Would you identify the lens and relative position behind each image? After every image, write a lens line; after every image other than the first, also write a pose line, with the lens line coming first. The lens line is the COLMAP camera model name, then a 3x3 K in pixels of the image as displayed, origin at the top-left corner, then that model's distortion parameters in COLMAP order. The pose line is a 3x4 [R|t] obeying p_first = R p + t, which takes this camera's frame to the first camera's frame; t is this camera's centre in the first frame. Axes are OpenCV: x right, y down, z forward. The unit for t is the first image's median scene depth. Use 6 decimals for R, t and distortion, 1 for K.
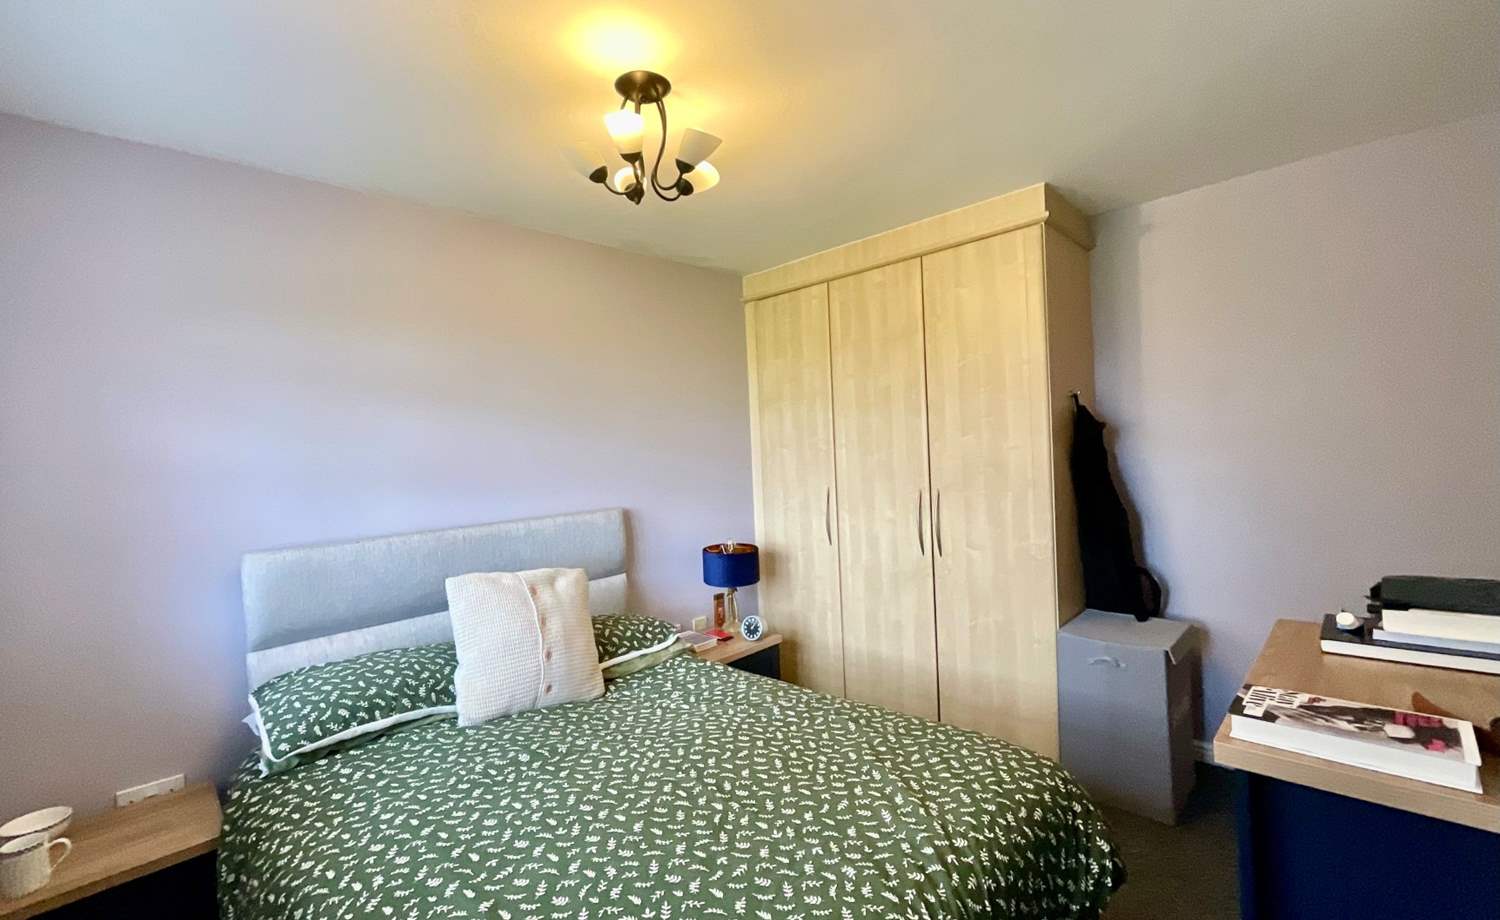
lens RADIAL K [[593.9, 0, 767.4], [0, 593.9, 461.9], [0, 0, 1]] dist [-0.000859, 0.000081]
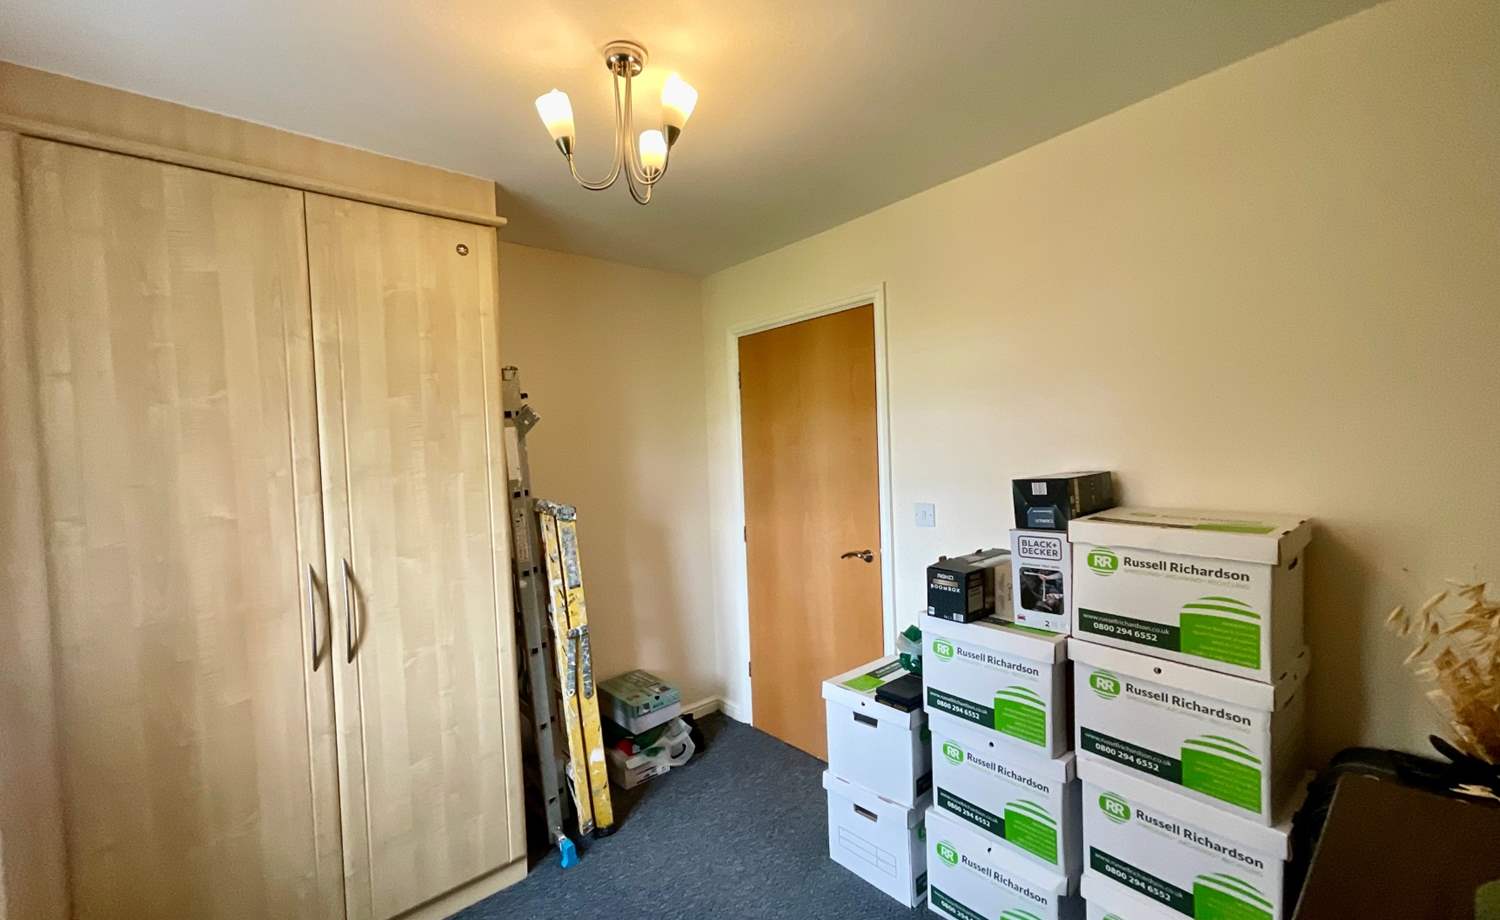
lens RADIAL K [[593.9, 0, 767.4], [0, 593.9, 461.9], [0, 0, 1]] dist [-0.000859, 0.000081]
pose [[0.650542, -0.012996, 0.759359, 0.087846], [0.000136, 0.999856, 0.016995, 0.021932], [-0.759470, -0.010952, 0.650450, 0.215383]]
